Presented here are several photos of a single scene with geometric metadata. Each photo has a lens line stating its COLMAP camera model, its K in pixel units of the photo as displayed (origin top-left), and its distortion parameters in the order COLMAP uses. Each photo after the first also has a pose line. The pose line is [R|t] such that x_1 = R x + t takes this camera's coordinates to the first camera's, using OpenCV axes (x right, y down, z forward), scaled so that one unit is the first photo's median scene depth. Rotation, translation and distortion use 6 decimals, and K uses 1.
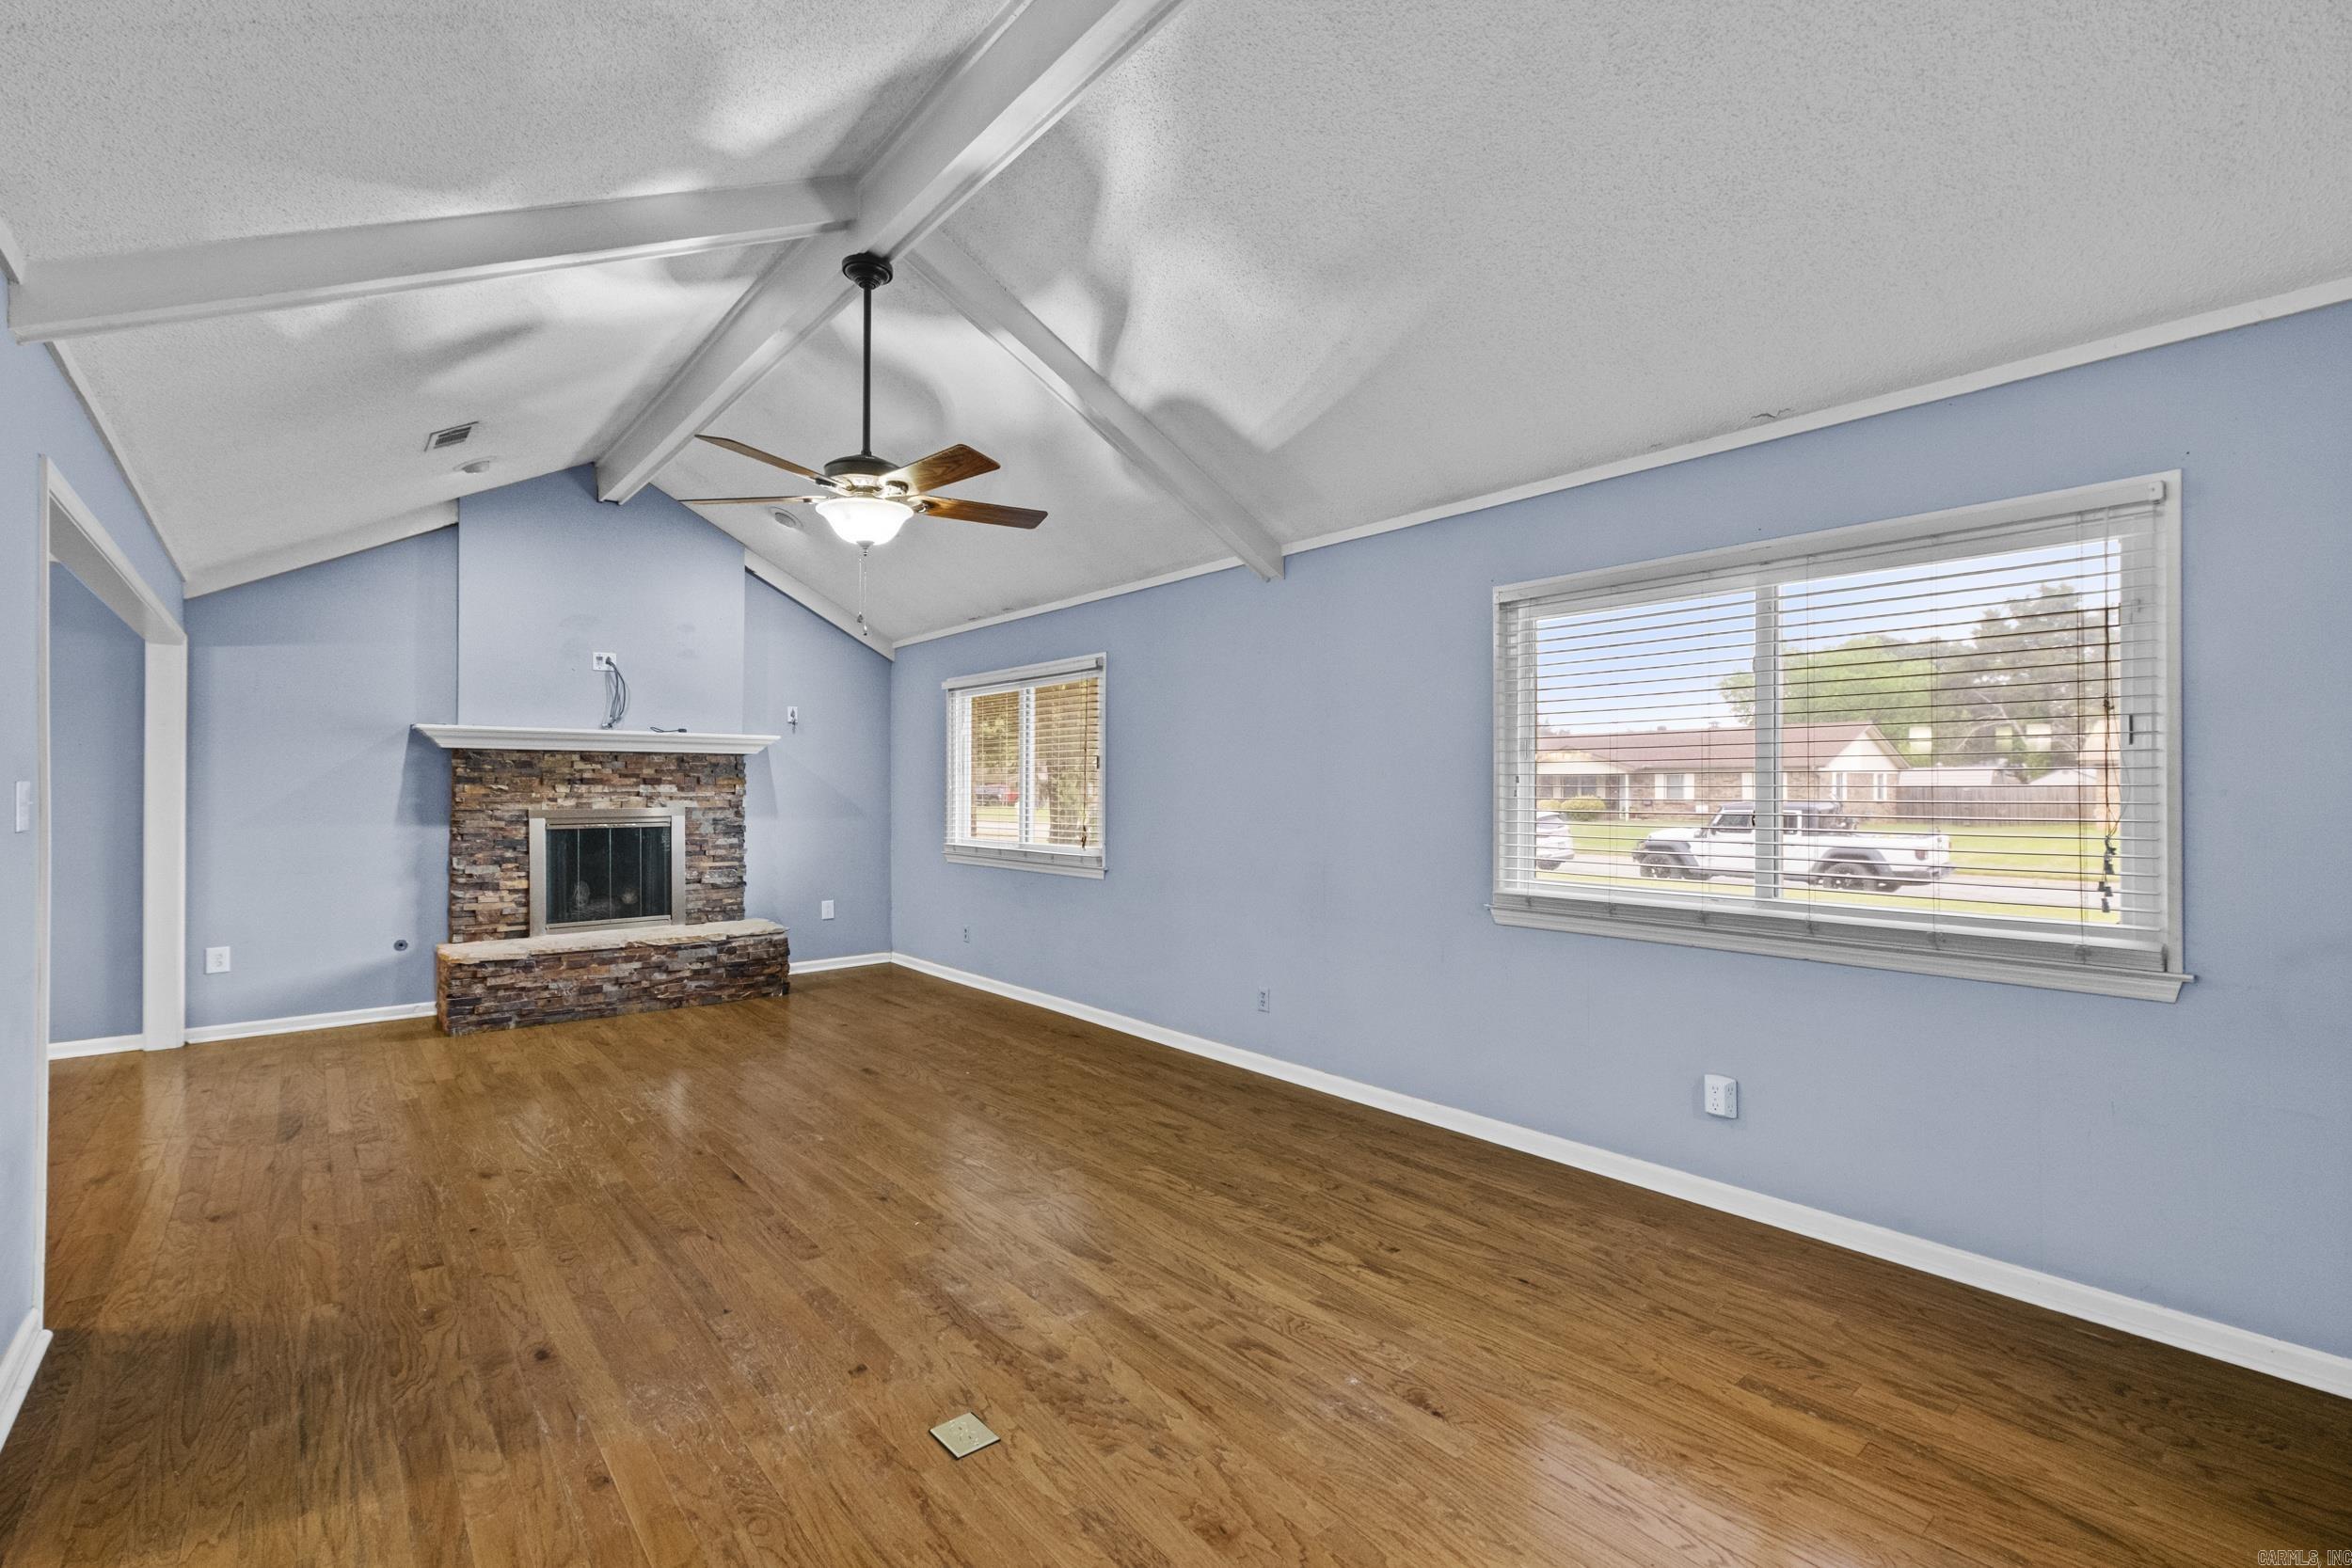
lens RADIAL K [[1026.4, 0, 1175.8], [0, 1026.4, 779.7], [0, 0, 1]] dist [0.007103, -0.000230]
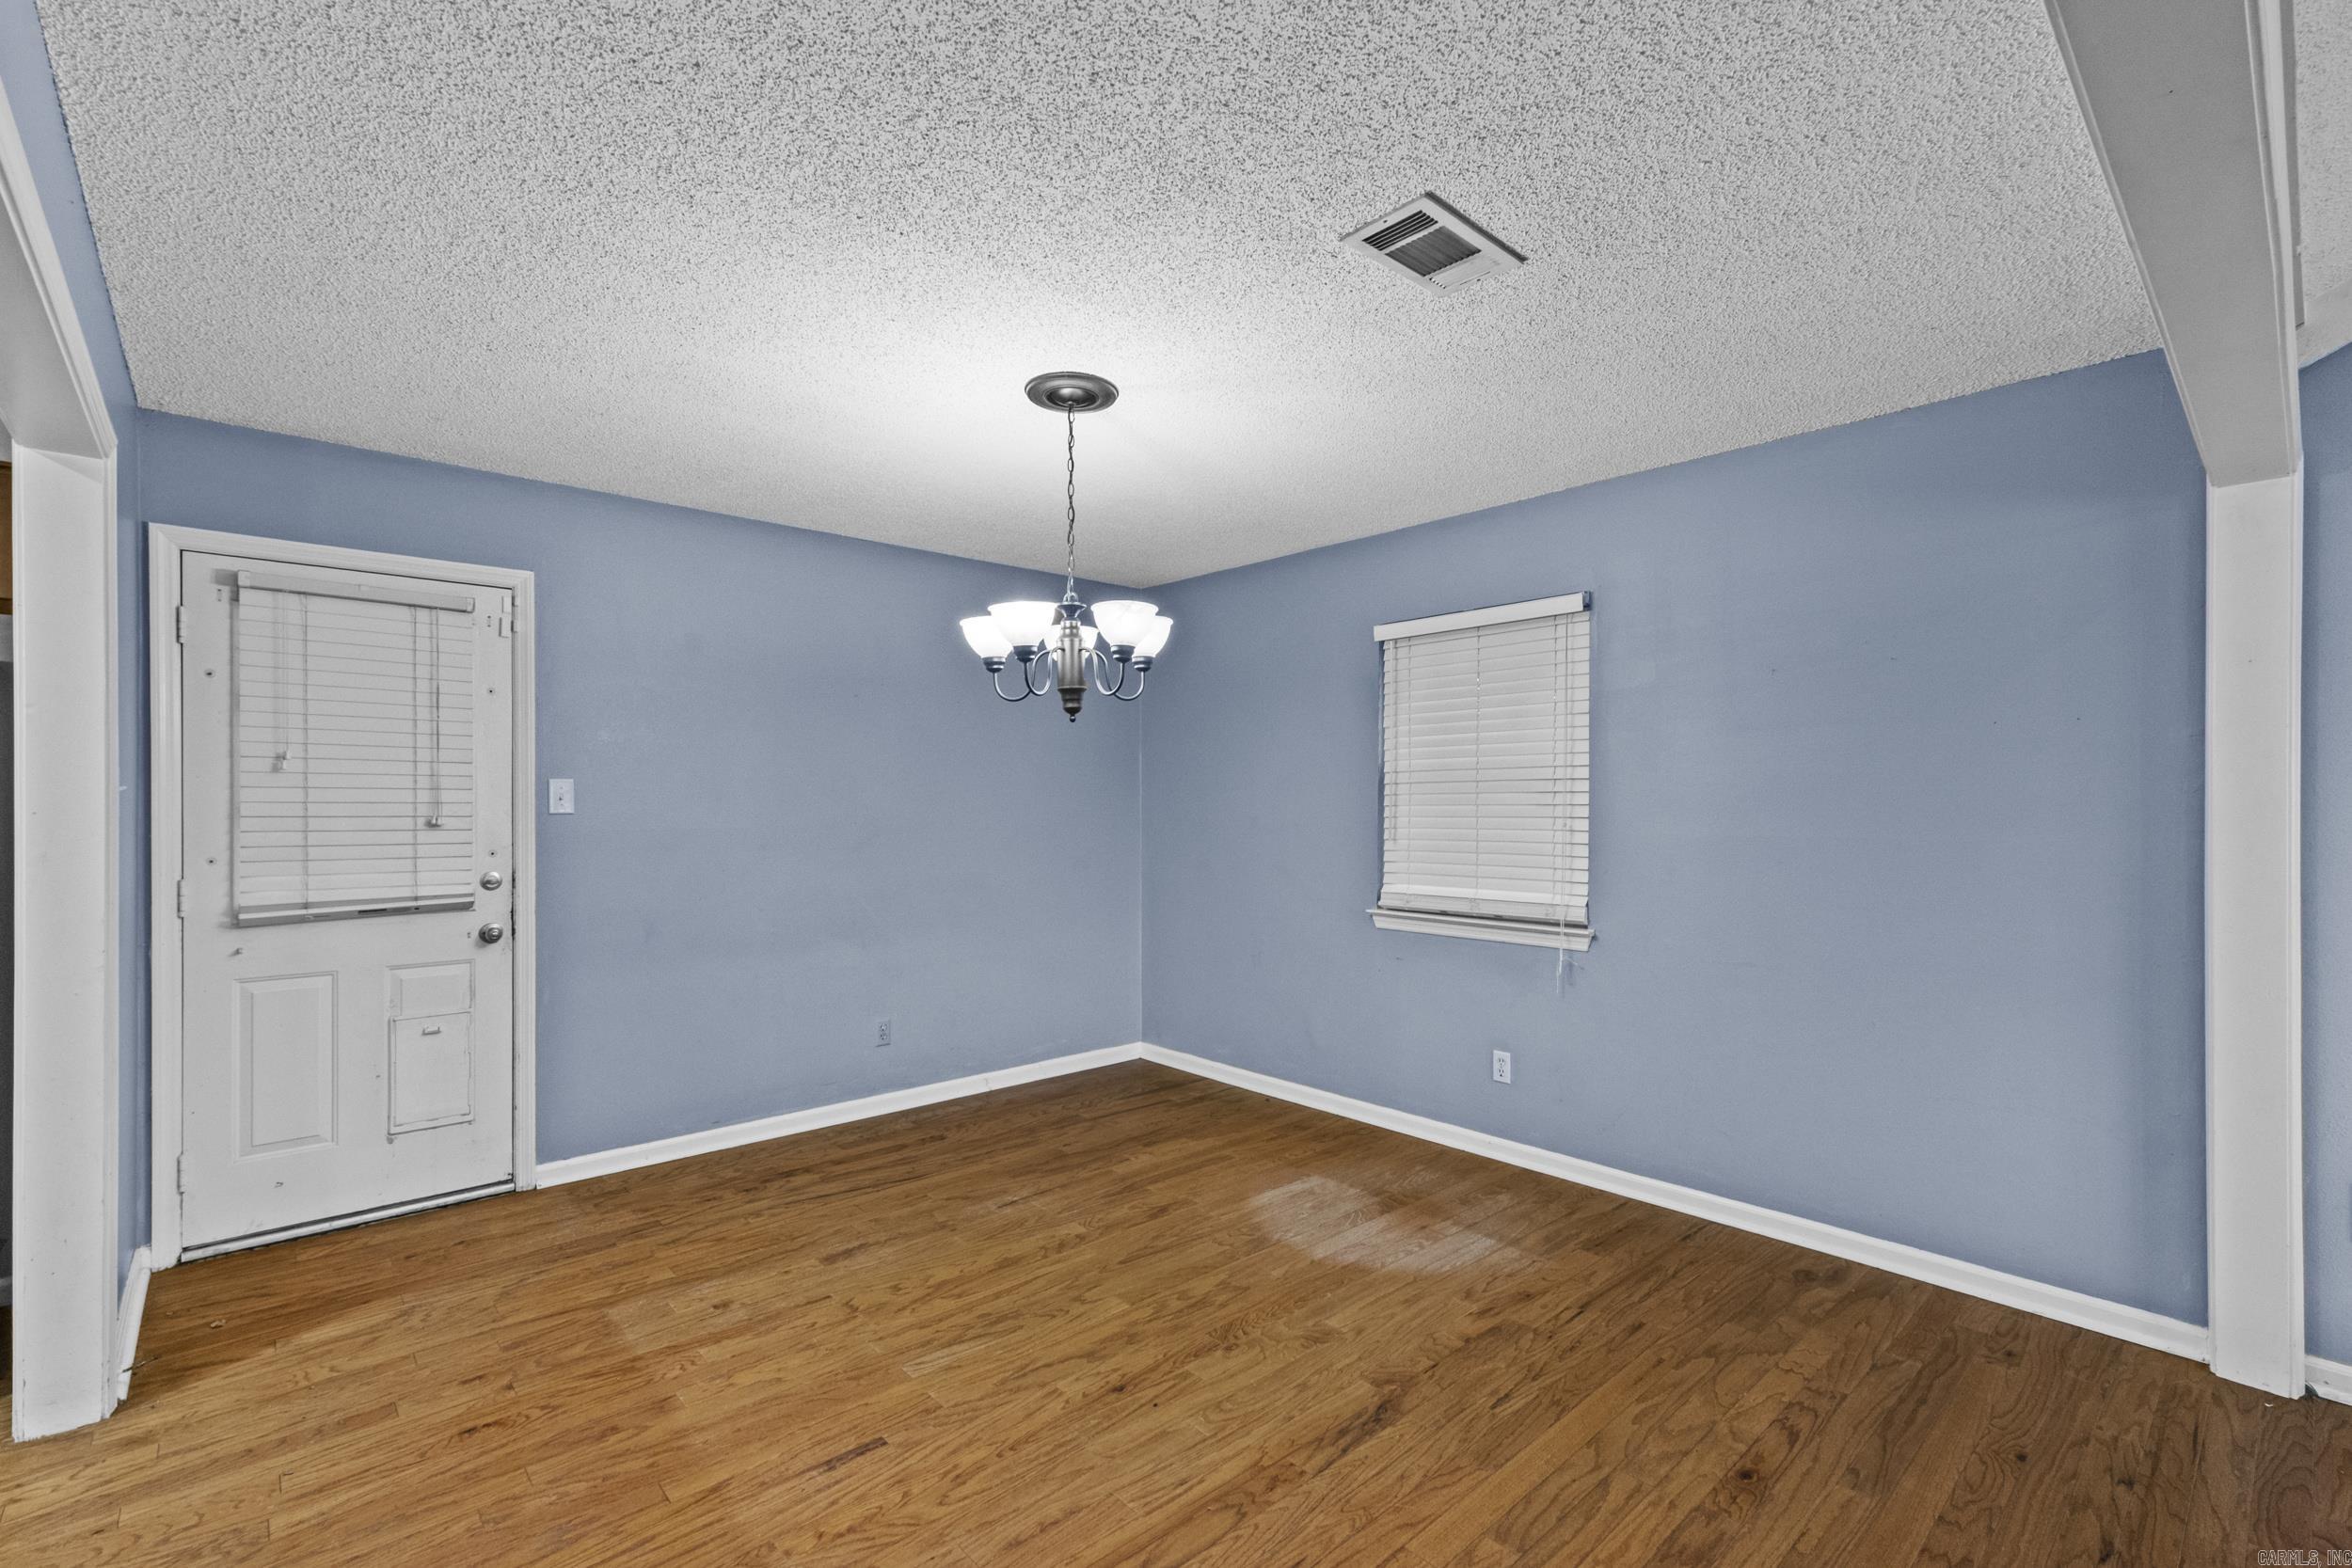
lens RADIAL K [[1026.4, 0, 1154.9], [0, 1026.4, 803.3], [0, 0, 1]] dist [0.007103, -0.000230]
pose [[0.023835, 0.000393, -0.999716, -0.489166], [0.008843, 0.999961, 0.000604, 0.002931], [0.999677, -0.008855, 0.023830, 0.462736]]
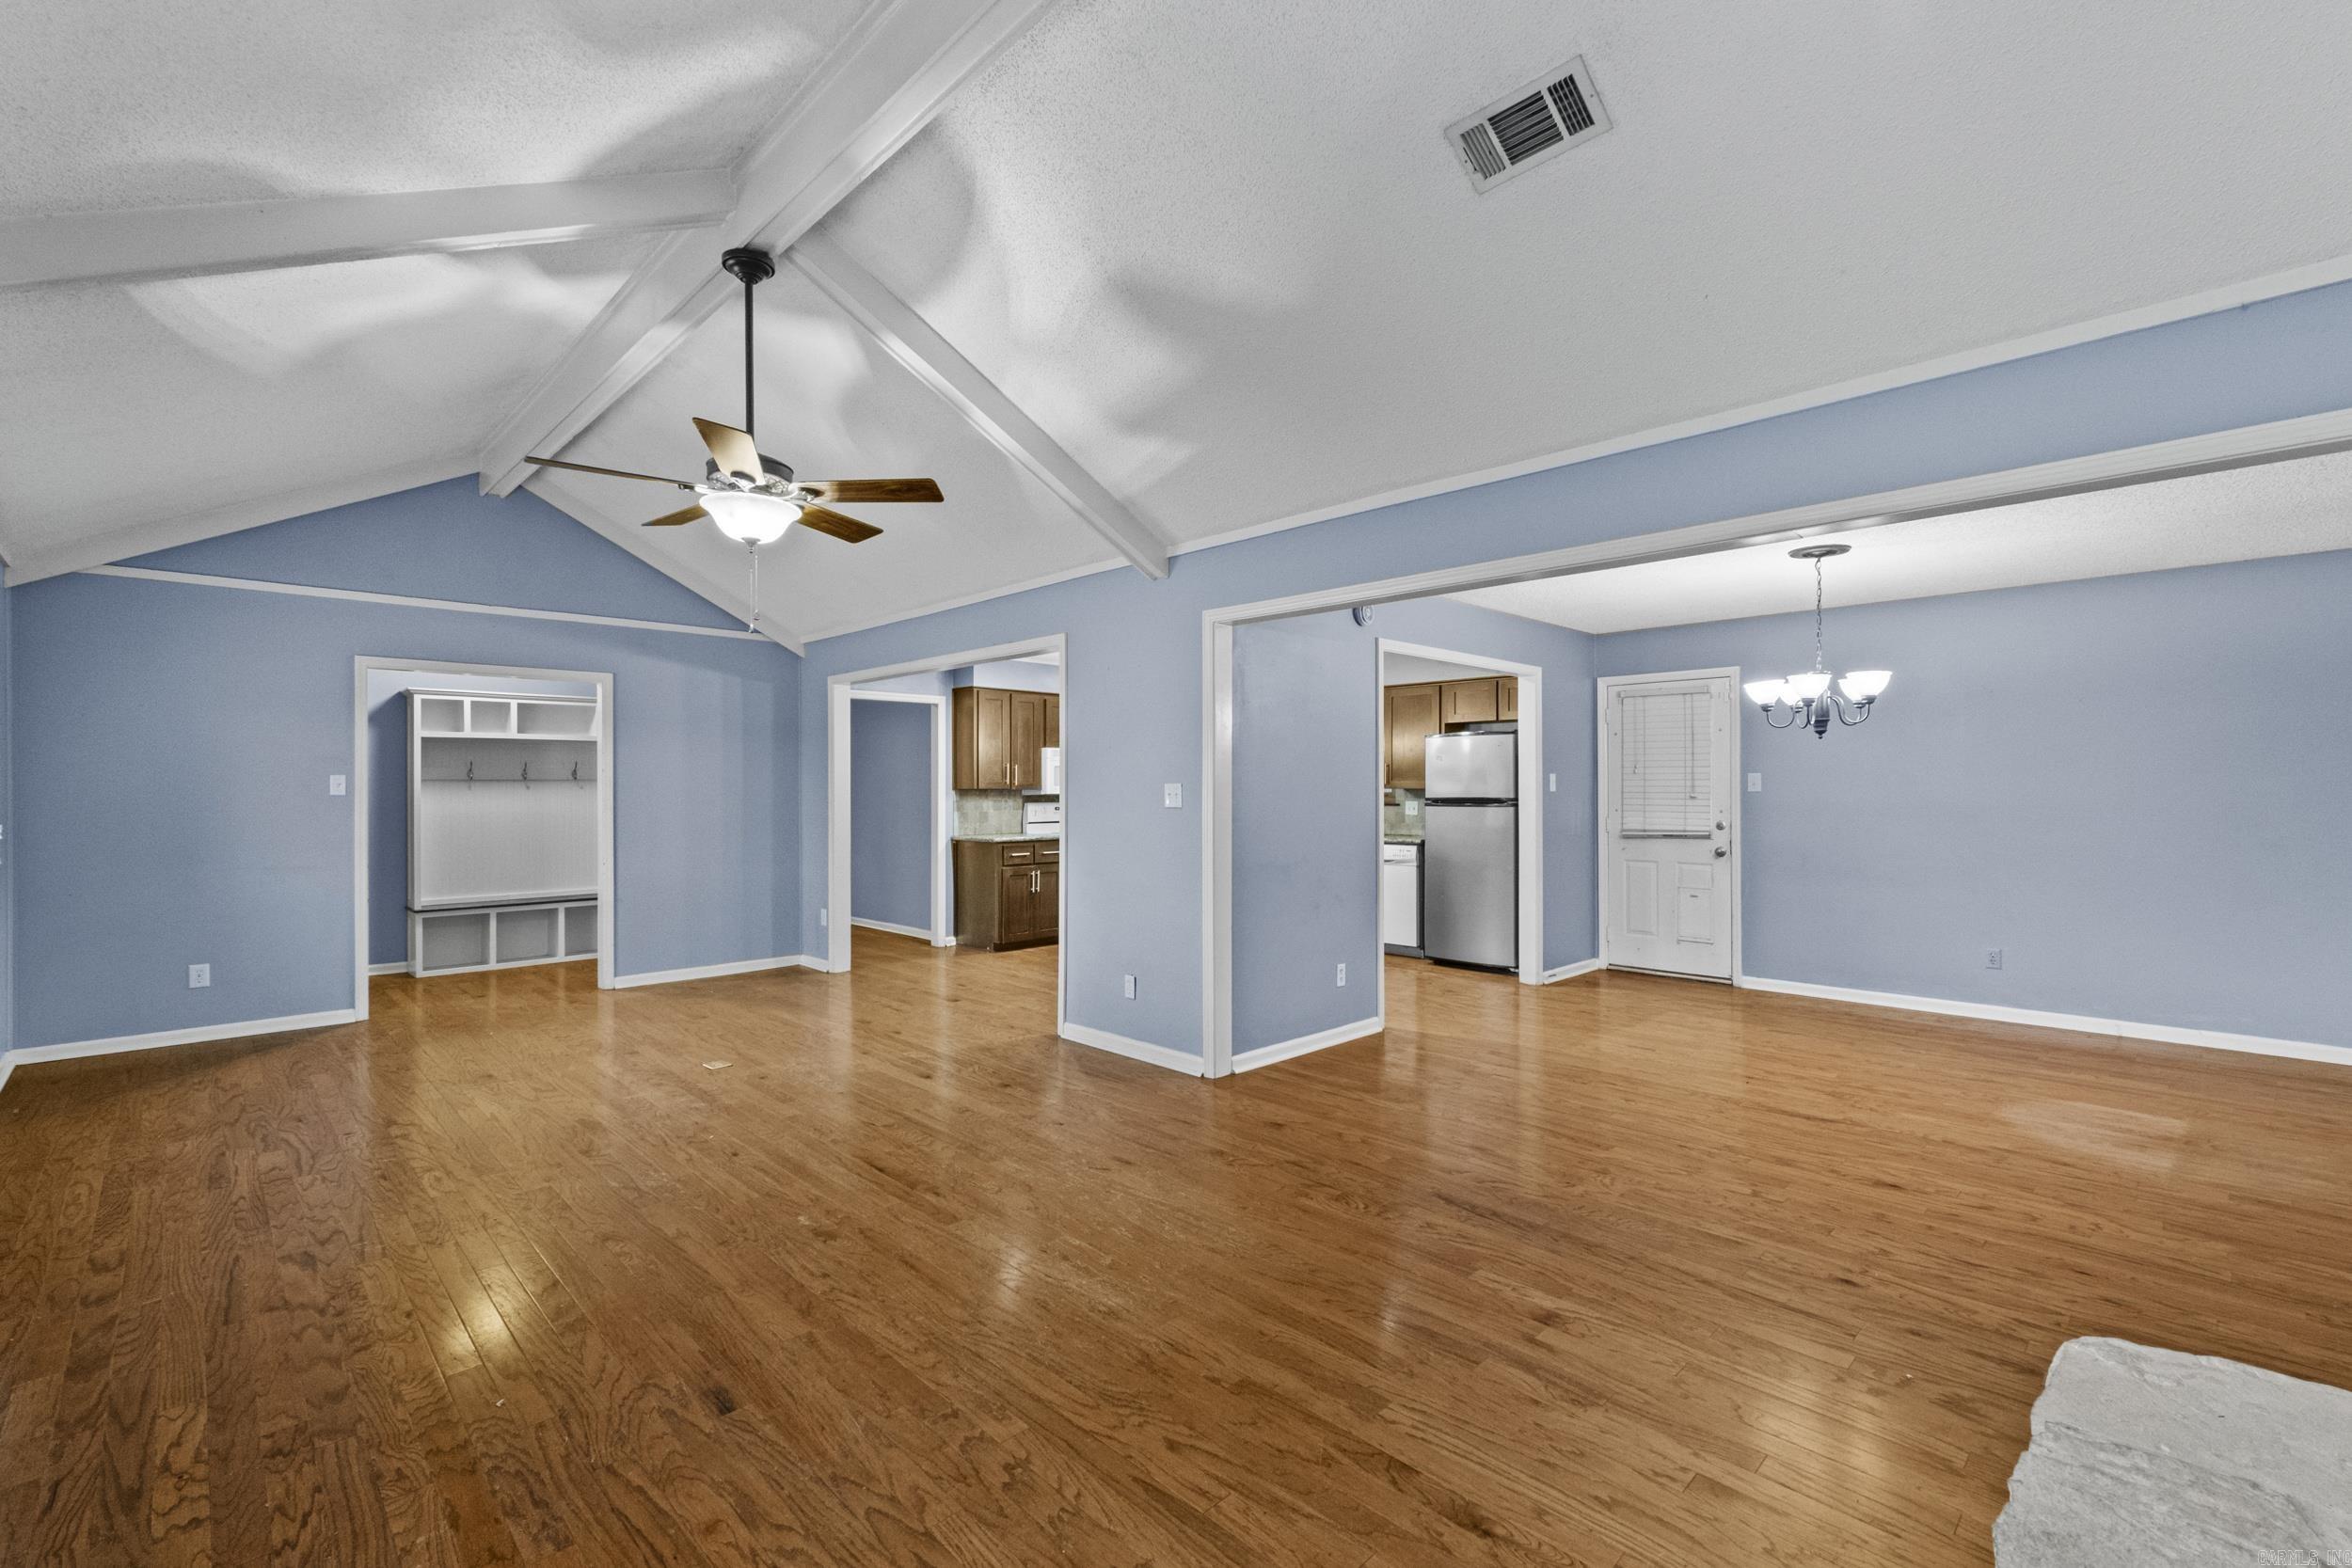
lens RADIAL K [[1026.4, 0, 1177.8], [0, 1026.4, 784.1], [0, 0, 1]] dist [0.007103, -0.000230]
pose [[-0.997540, 0.002091, -0.070073, -0.389578], [0.003130, 0.999887, -0.014717, 0.012698], [0.070035, -0.014900, -0.997433, 1.222793]]
